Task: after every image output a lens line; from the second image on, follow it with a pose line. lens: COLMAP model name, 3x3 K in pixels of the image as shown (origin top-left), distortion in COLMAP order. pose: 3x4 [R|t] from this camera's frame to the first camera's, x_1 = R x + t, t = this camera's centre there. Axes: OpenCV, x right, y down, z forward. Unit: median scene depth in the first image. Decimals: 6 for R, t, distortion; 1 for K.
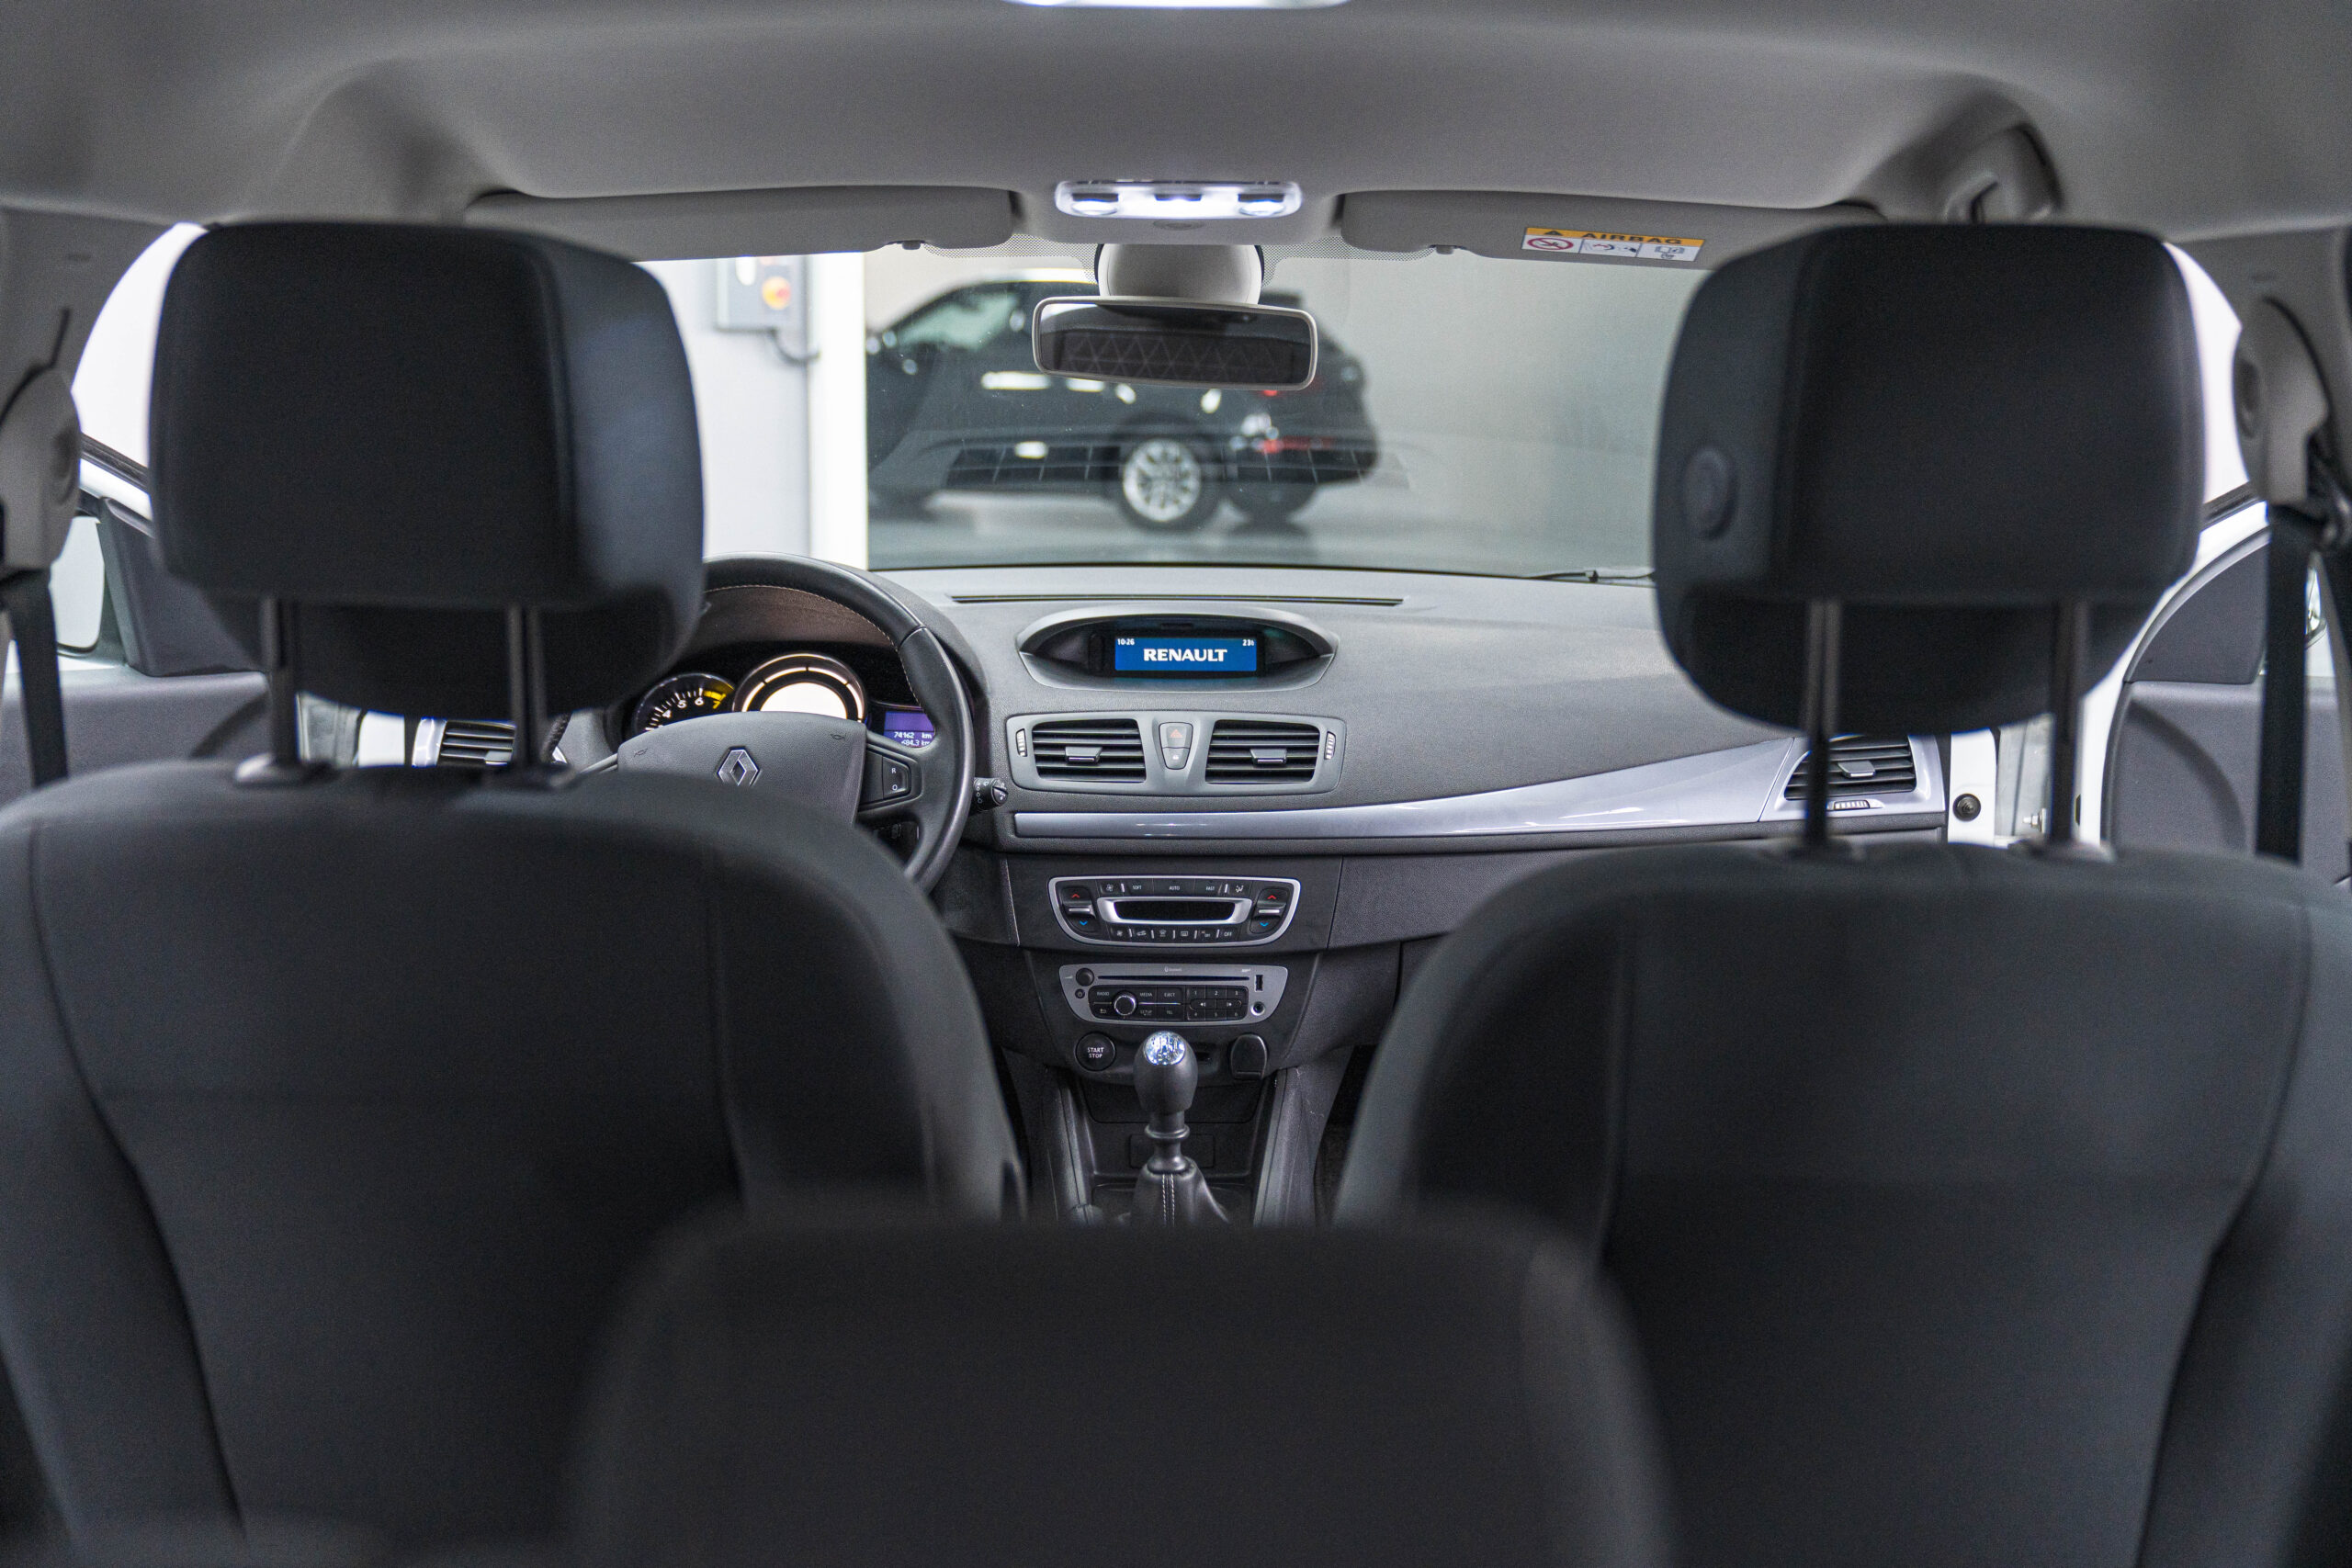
lens RADIAL K [[2614.4, 0, 1185.1], [0, 2614.4, 766.7], [0, 0, 1]] dist [-0.002917, -0.012105]
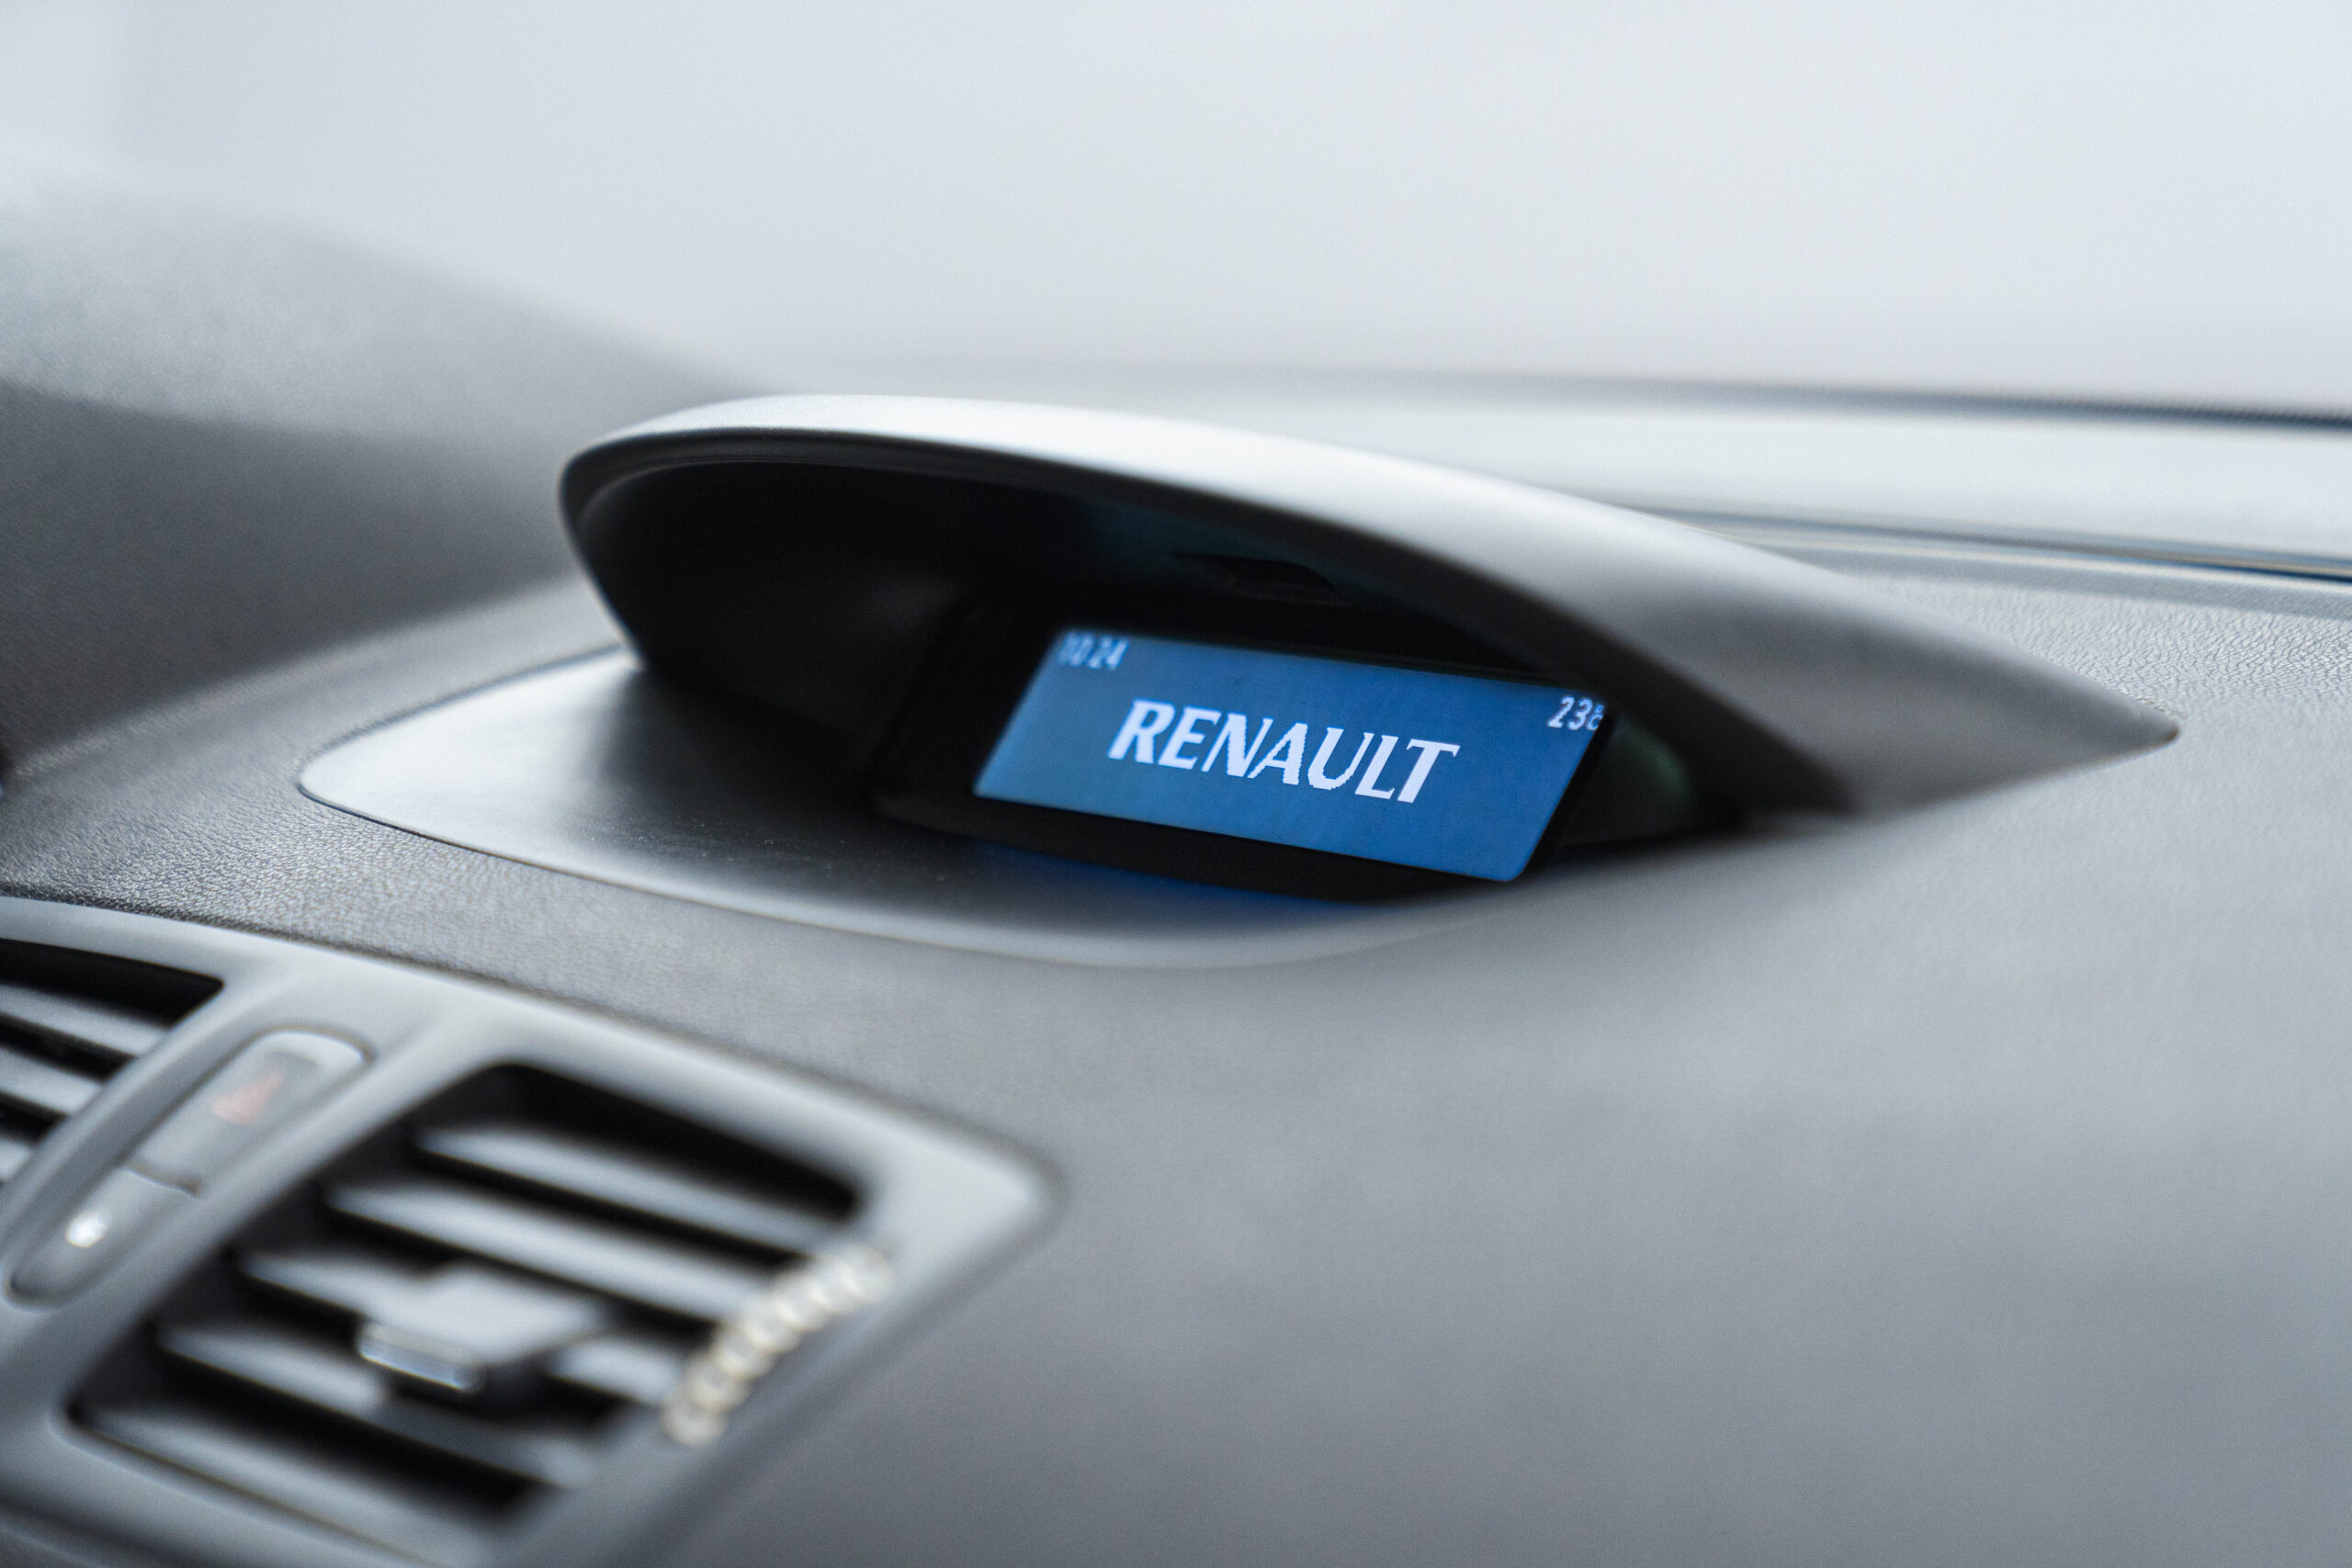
lens RADIAL K [[4818.5, 0, 1176.0], [0, 4818.5, 784.0], [0, 0, 1]] dist [0.024691, 0.023784]
pose [[0.652890, 0.093289, -0.751686, 0.253933], [-0.176659, 0.983773, -0.031348, -0.032125], [0.736564, 0.153259, 0.658776, 0.858159]]
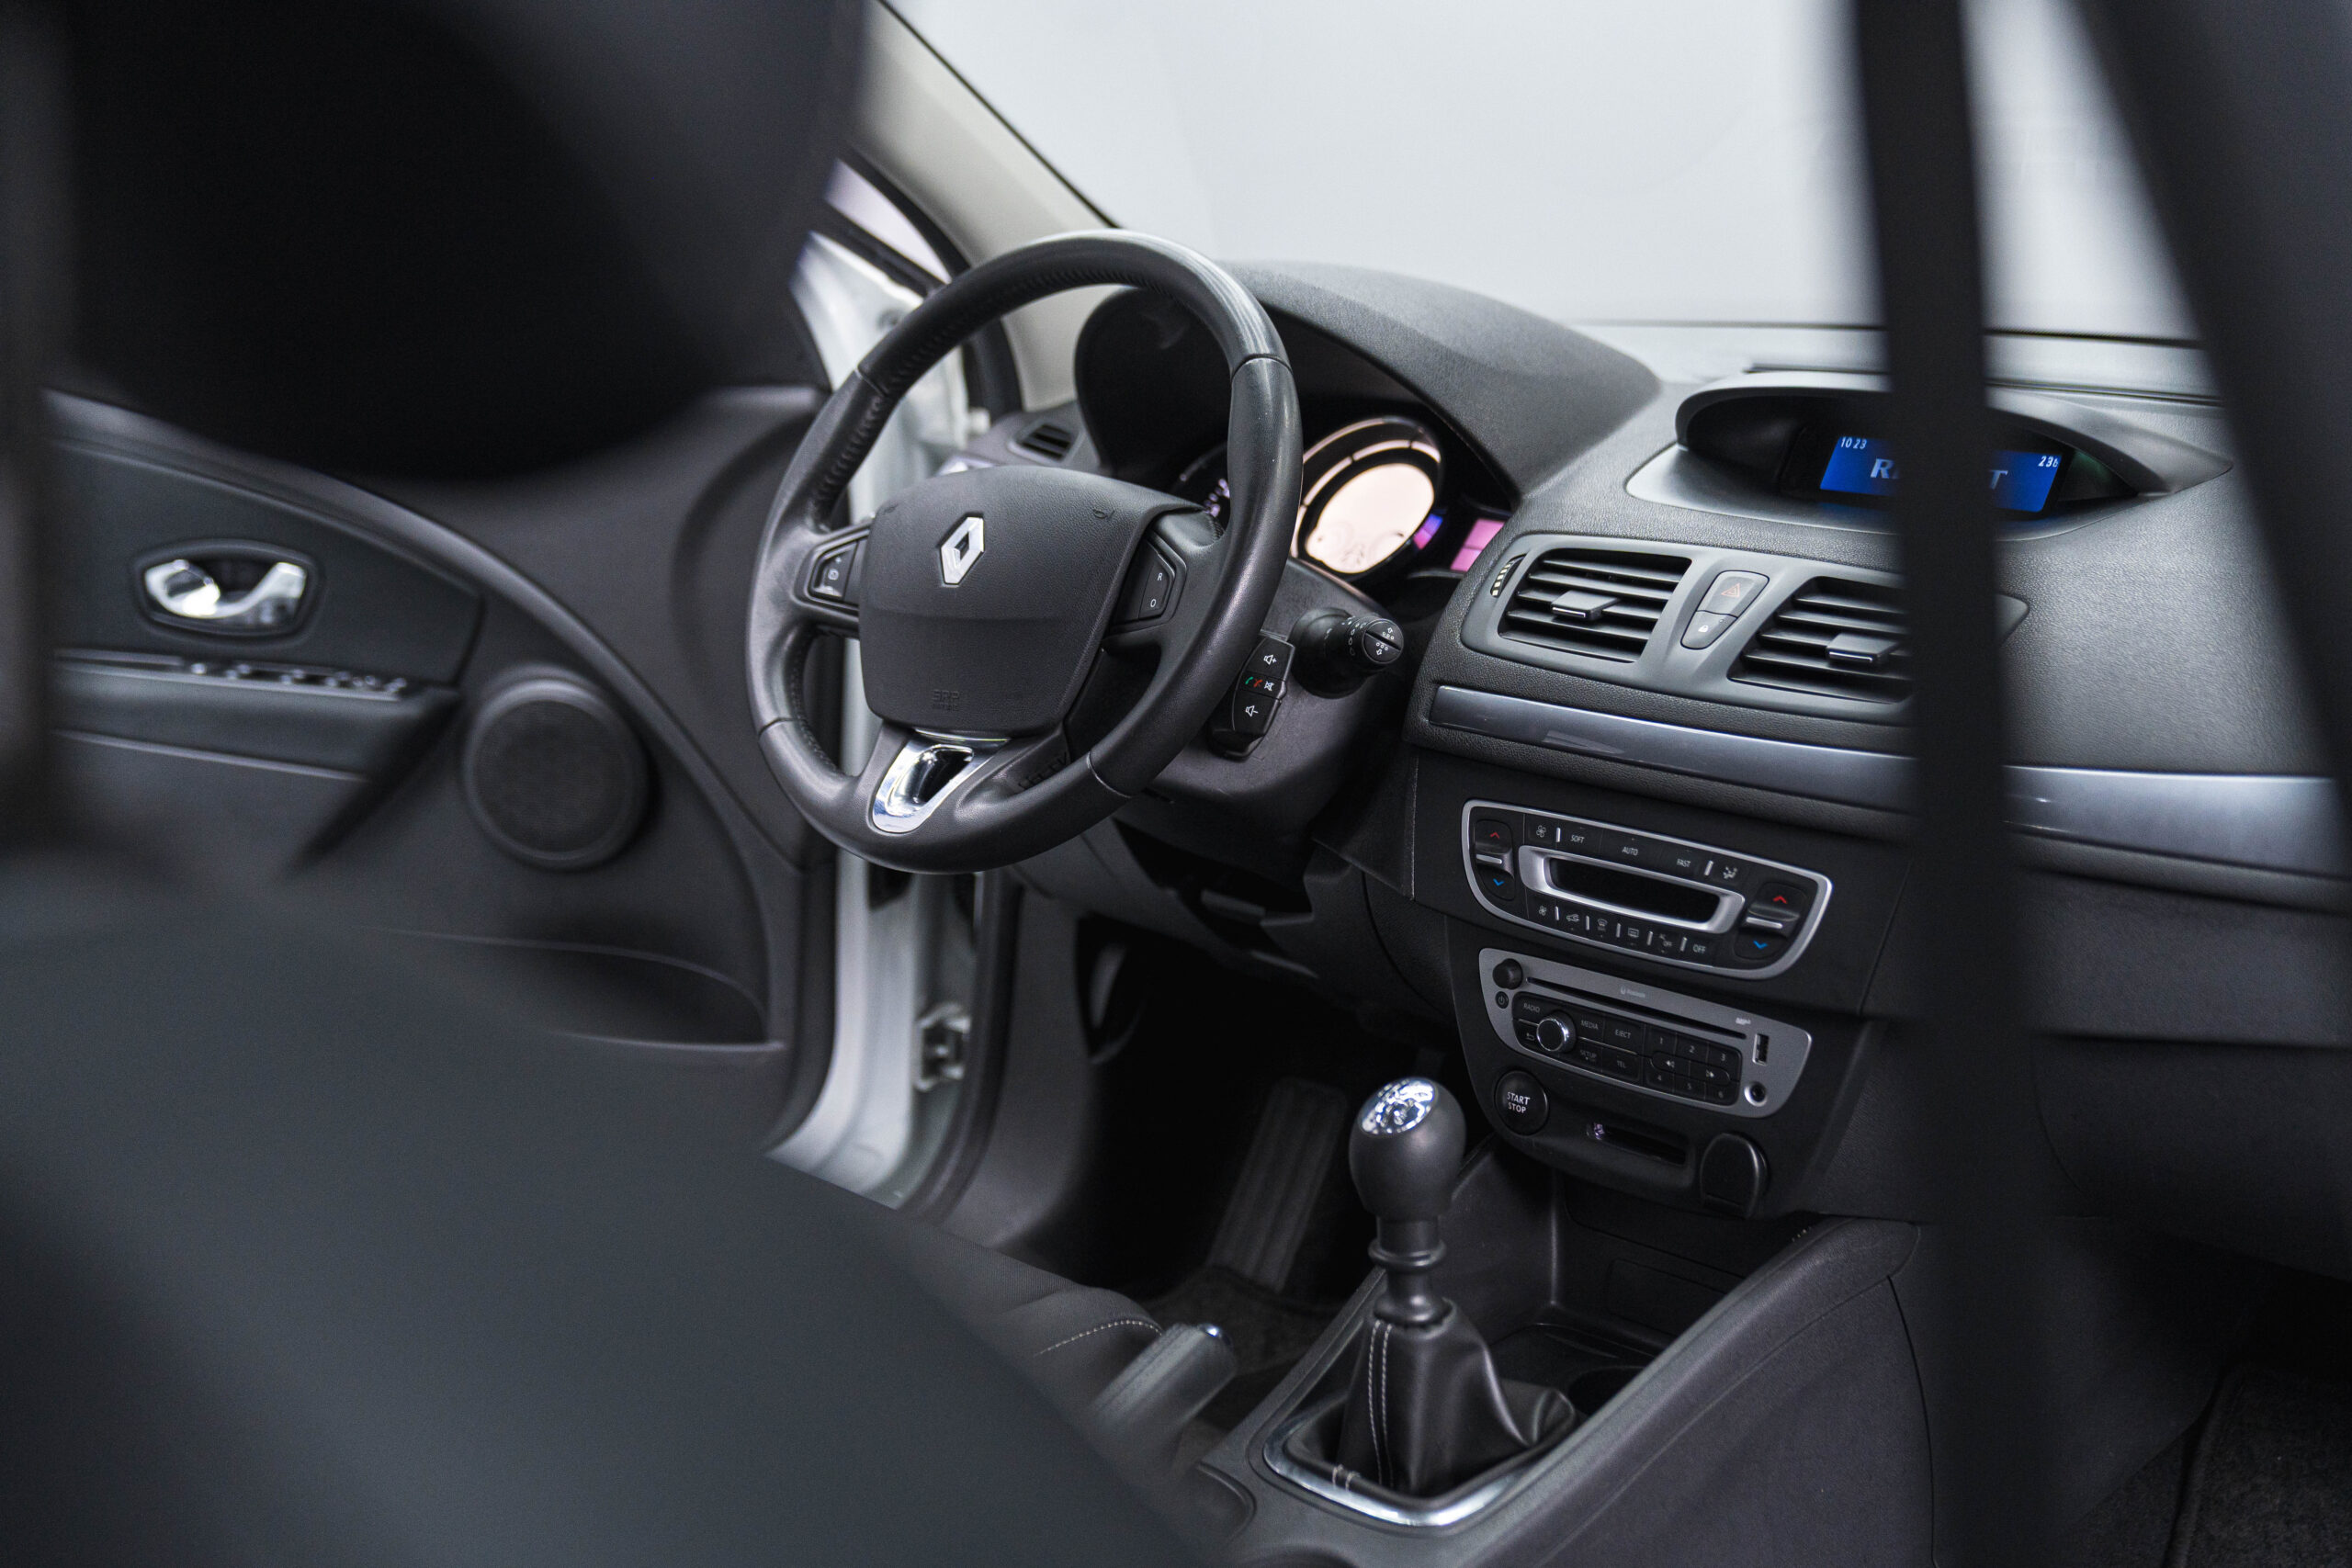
lens RADIAL K [[2810.5, 0, 1176.0], [0, 2810.5, 784.0], [0, 0, 1]] dist [-0.008332, -0.023271]
pose [[0.720674, 0.159208, -0.674746, 0.333063], [-0.131200, 0.987007, 0.092757, -0.011870], [0.680747, 0.021679, 0.732198, 0.477258]]
